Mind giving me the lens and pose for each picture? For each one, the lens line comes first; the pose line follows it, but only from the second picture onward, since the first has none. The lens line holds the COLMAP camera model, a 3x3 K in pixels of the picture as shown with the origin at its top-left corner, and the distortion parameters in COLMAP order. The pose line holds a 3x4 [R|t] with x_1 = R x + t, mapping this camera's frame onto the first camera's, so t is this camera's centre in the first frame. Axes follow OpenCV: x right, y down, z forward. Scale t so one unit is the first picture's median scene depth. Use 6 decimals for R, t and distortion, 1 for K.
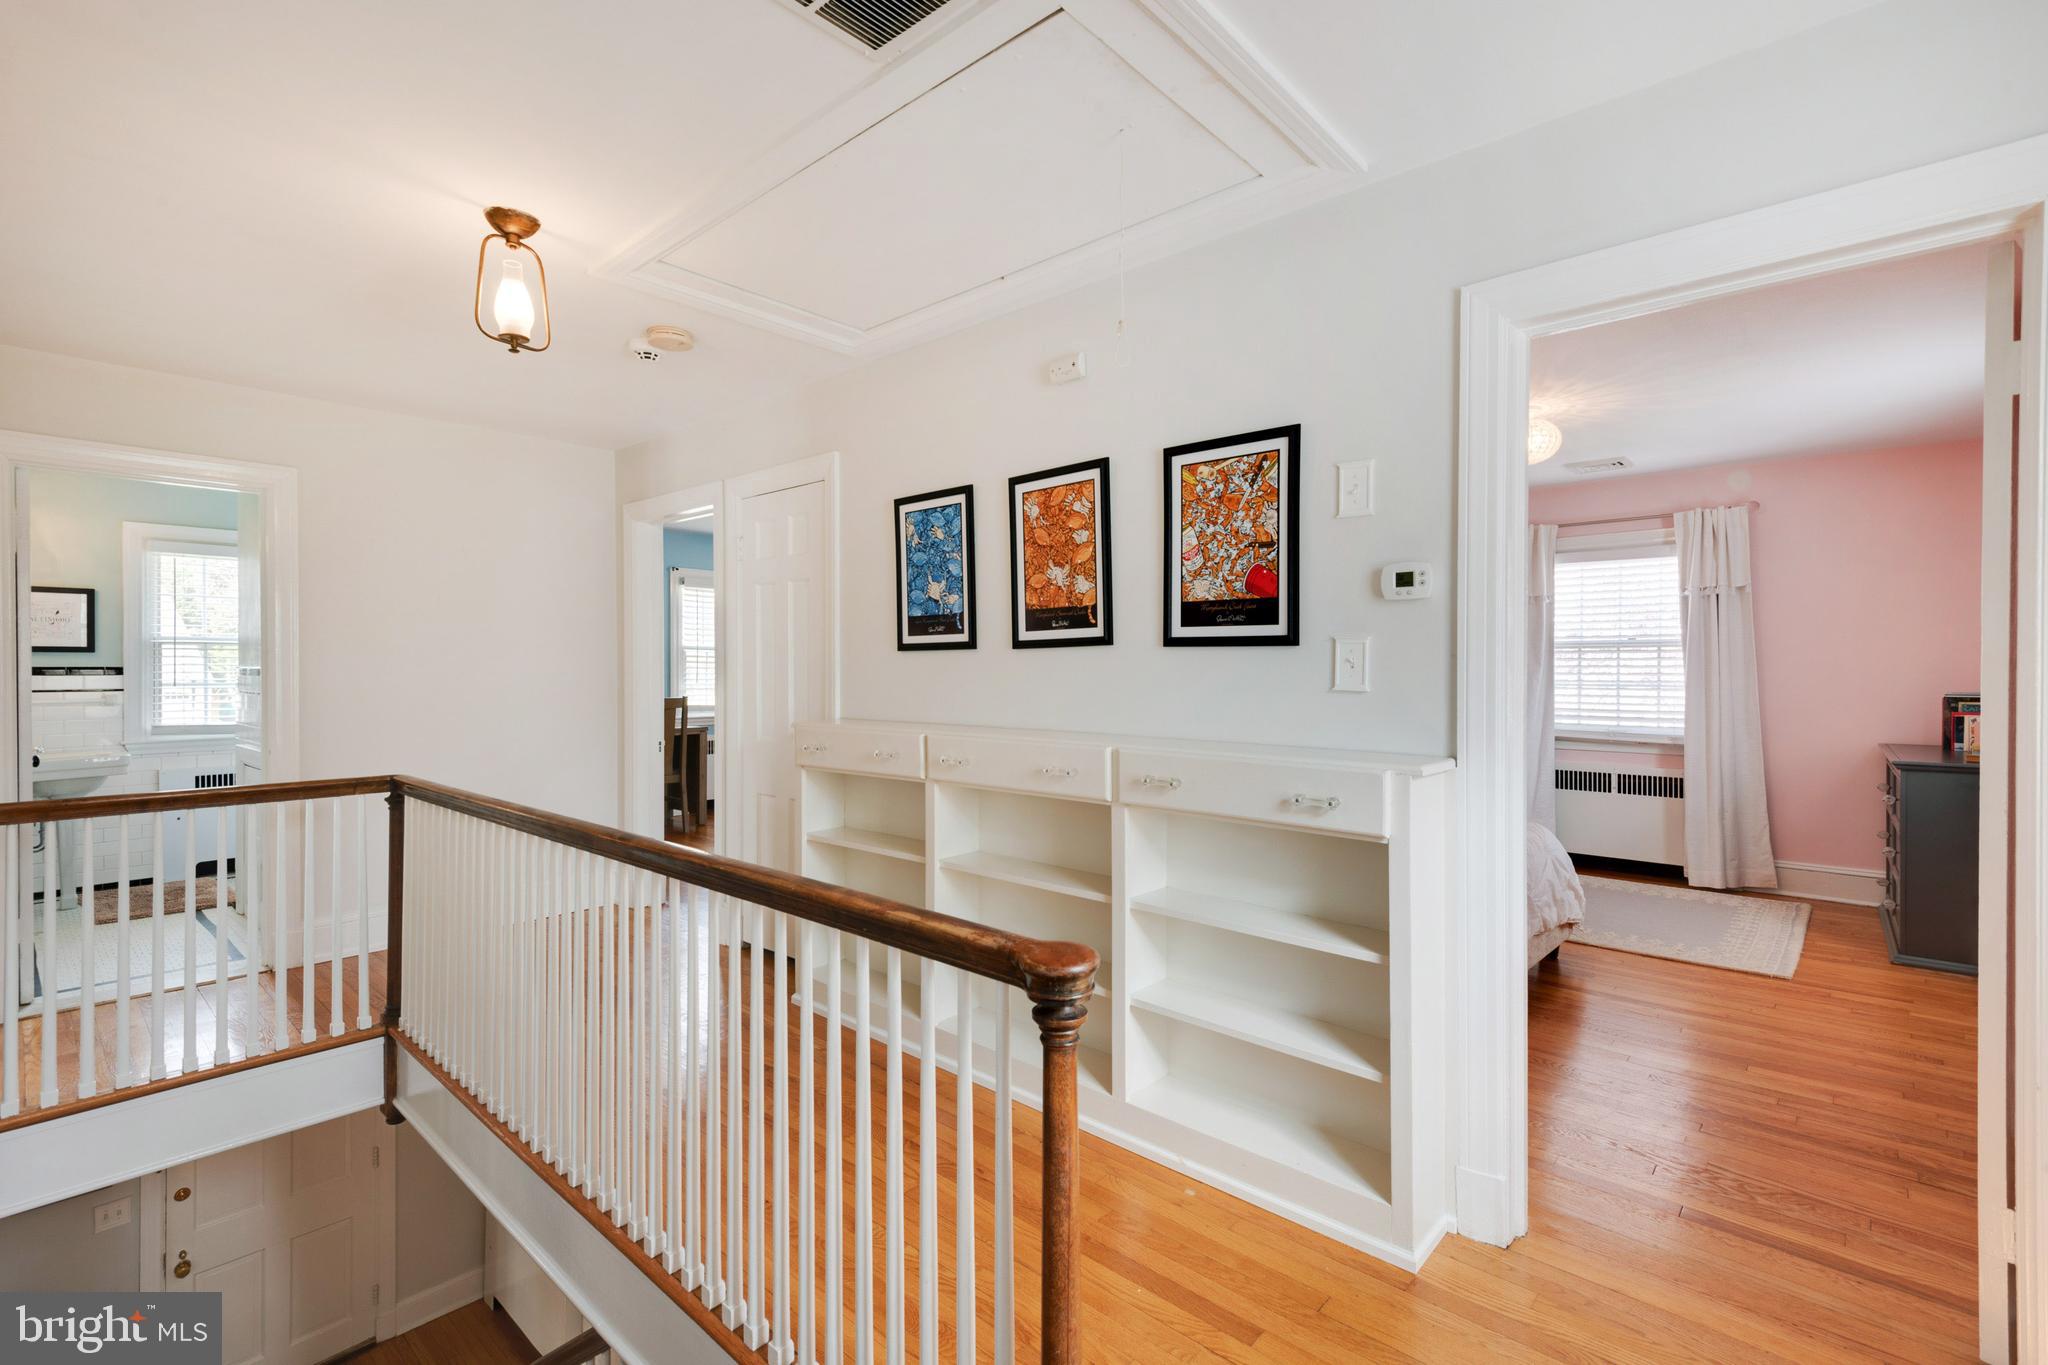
lens RADIAL K [[921.4, 0, 1018.4], [0, 921.4, 675.7], [0, 0, 1]] dist [0.023469, -0.010182]
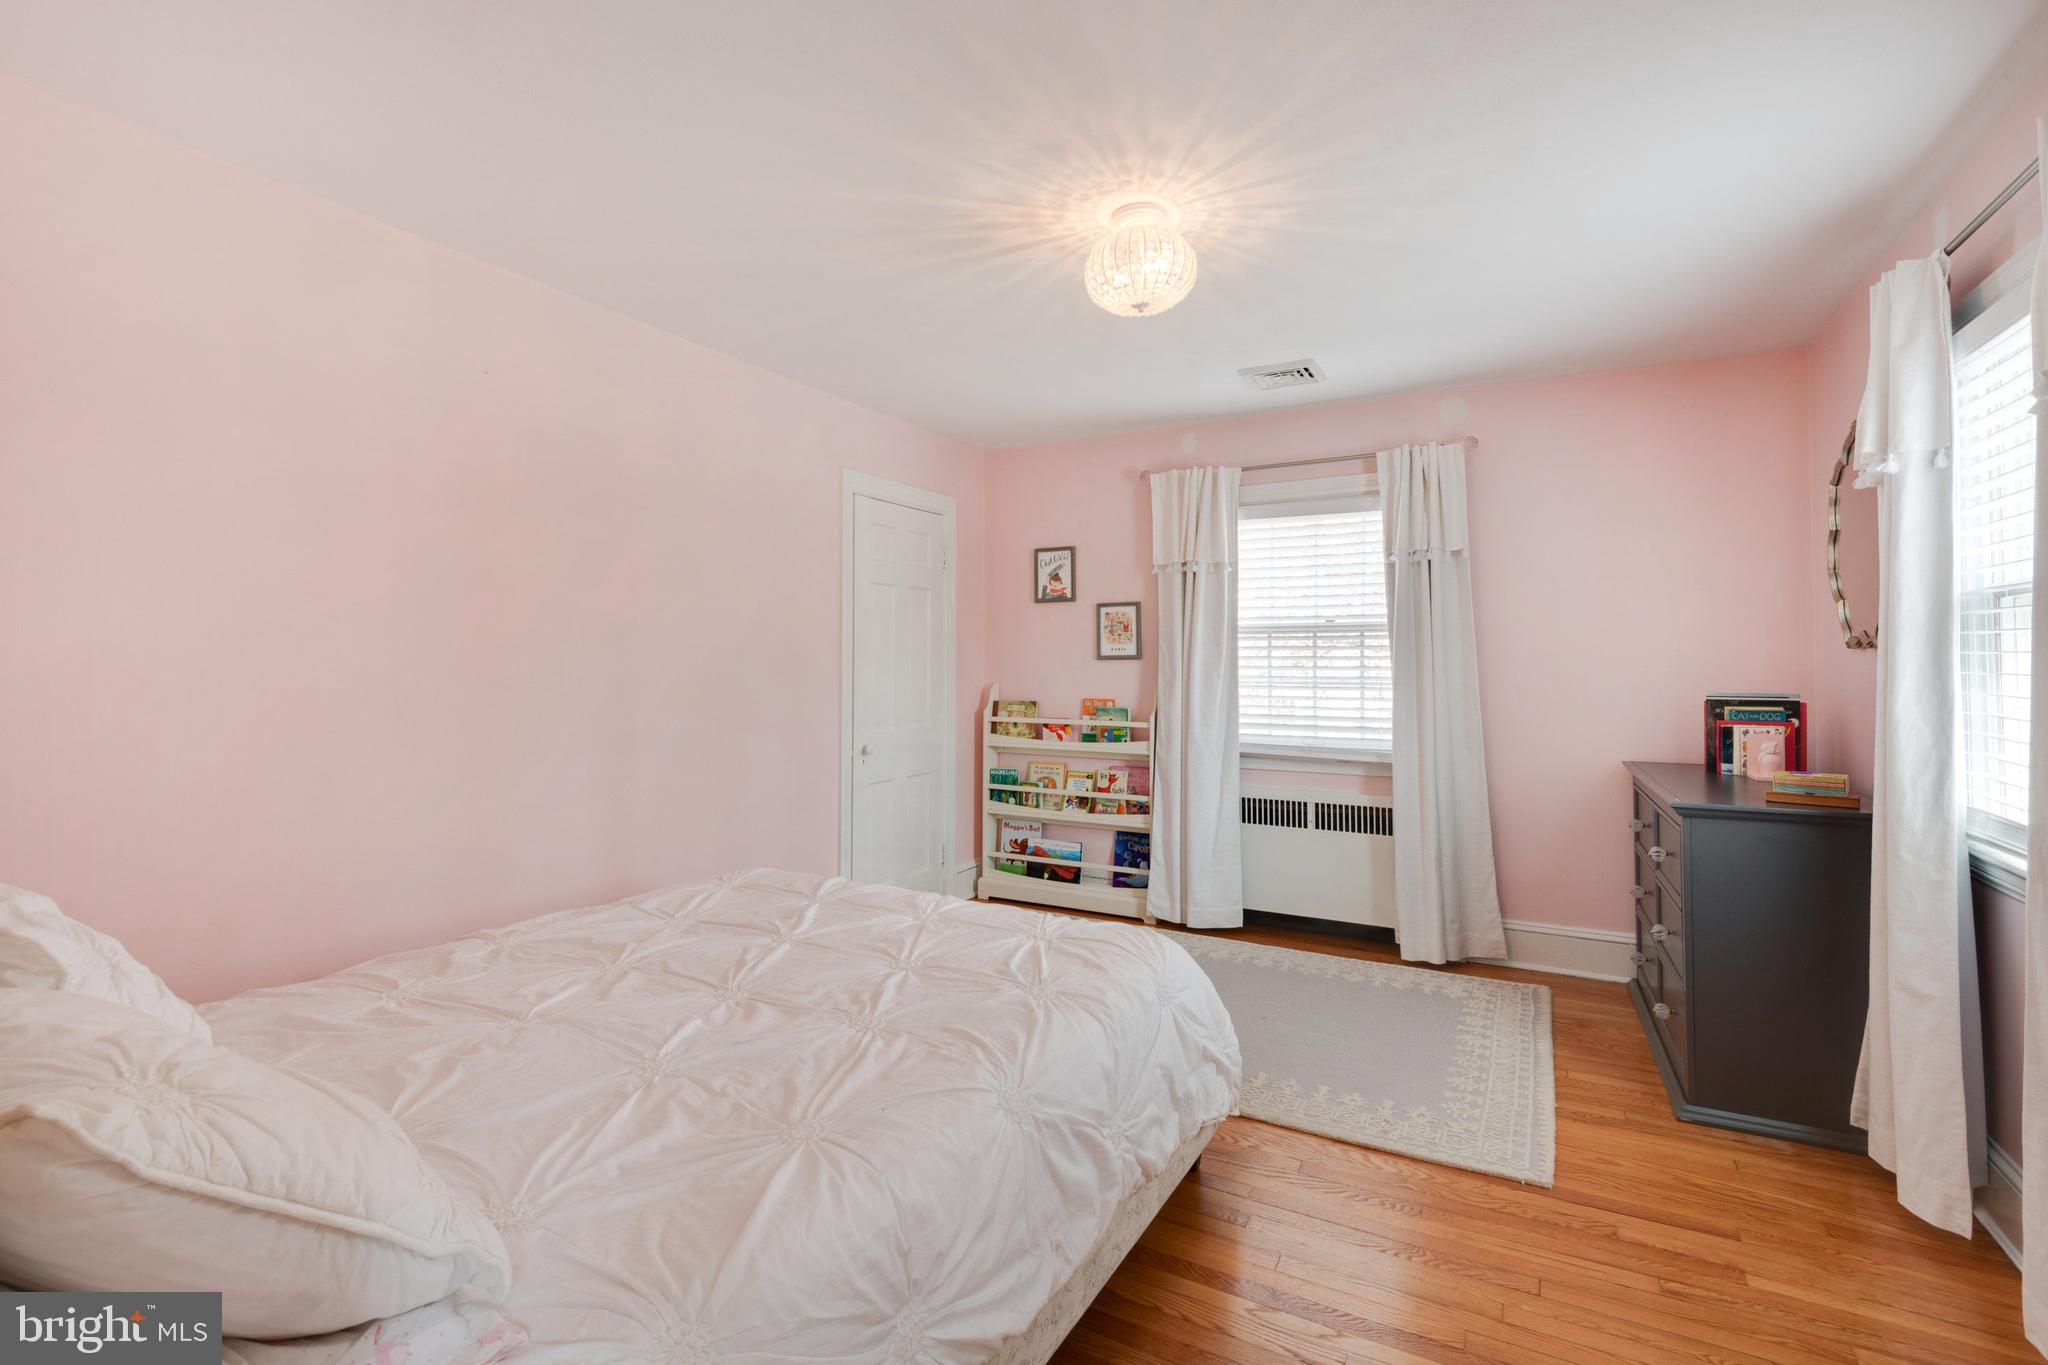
lens RADIAL K [[921.4, 0, 996.6], [0, 921.4, 646.4], [0, 0, 1]] dist [0.023469, -0.010182]
pose [[0.978057, 0.000855, 0.208334, 0.256981], [0.003693, 0.999763, -0.021441, -0.004401], [-0.208303, 0.021740, 0.977823, 0.347733]]
